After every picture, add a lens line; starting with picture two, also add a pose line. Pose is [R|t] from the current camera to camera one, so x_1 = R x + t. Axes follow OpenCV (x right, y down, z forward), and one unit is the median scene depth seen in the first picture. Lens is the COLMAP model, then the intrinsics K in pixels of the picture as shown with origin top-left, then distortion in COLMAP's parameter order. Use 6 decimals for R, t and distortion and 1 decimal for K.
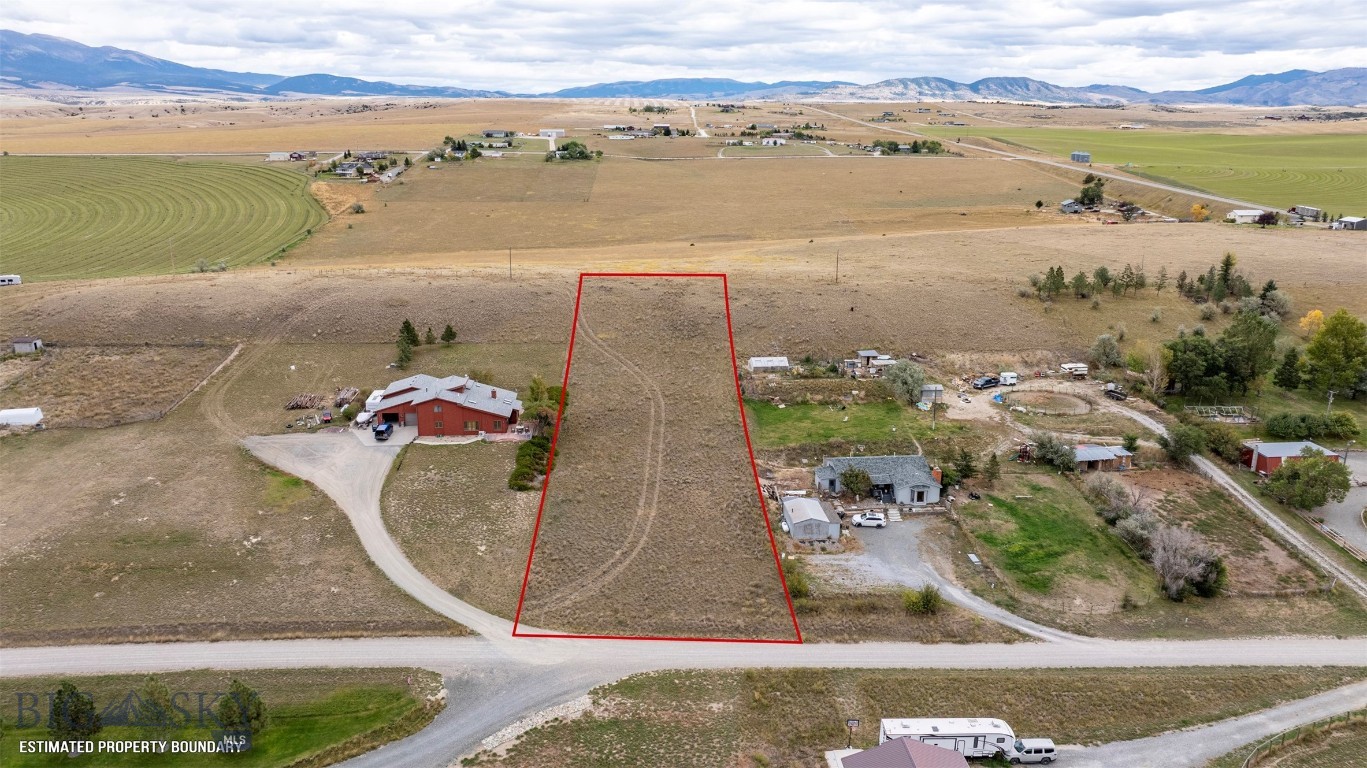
lens RADIAL K [[960.5, 0, 676.0], [0, 960.5, 376.6], [0, 0, 1]] dist [-0.030156, 0.023221]
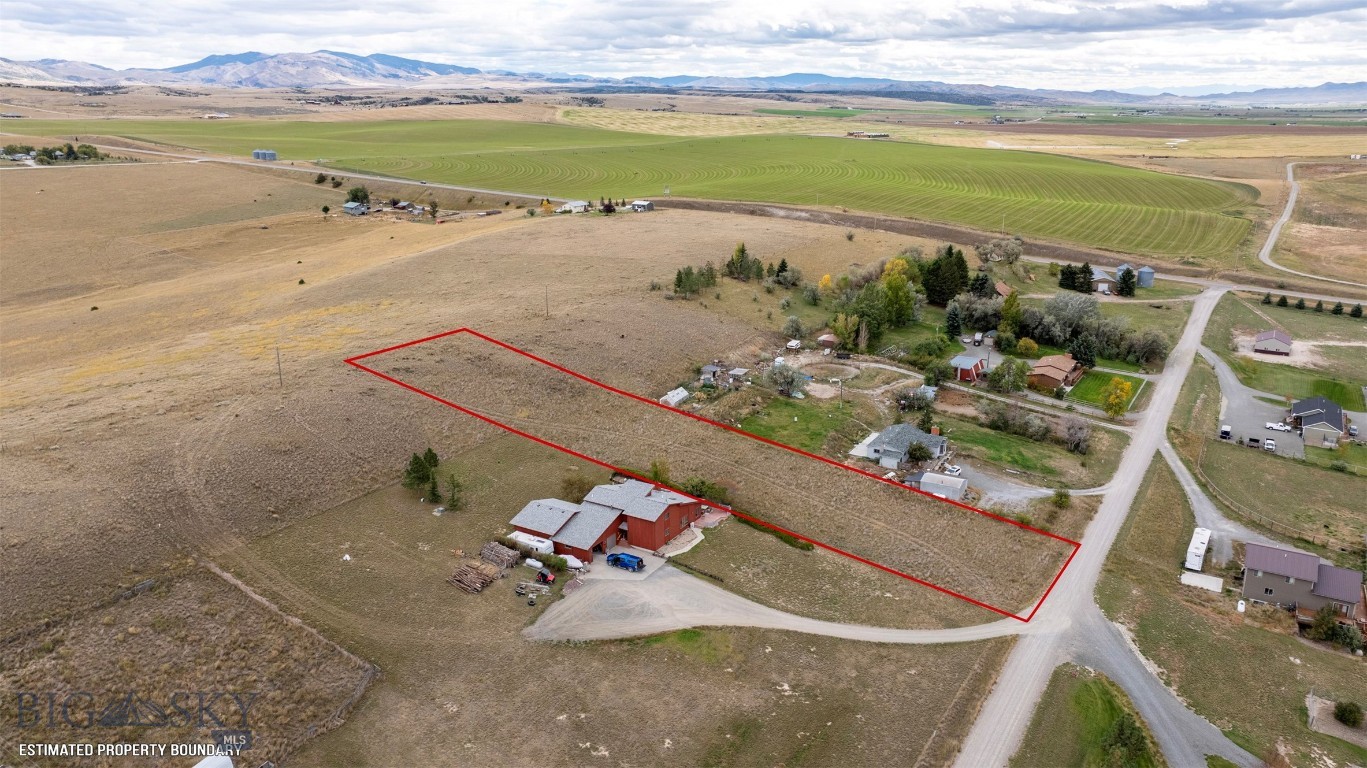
lens RADIAL K [[960.5, 0, 687.0], [0, 960.5, 386.8], [0, 0, 1]] dist [-0.030156, 0.023221]
pose [[0.569073, -0.238846, 0.786834, -0.759425], [0.214587, 0.966864, 0.138296, -0.173149], [-0.793793, 0.090144, 0.601470, 0.314735]]
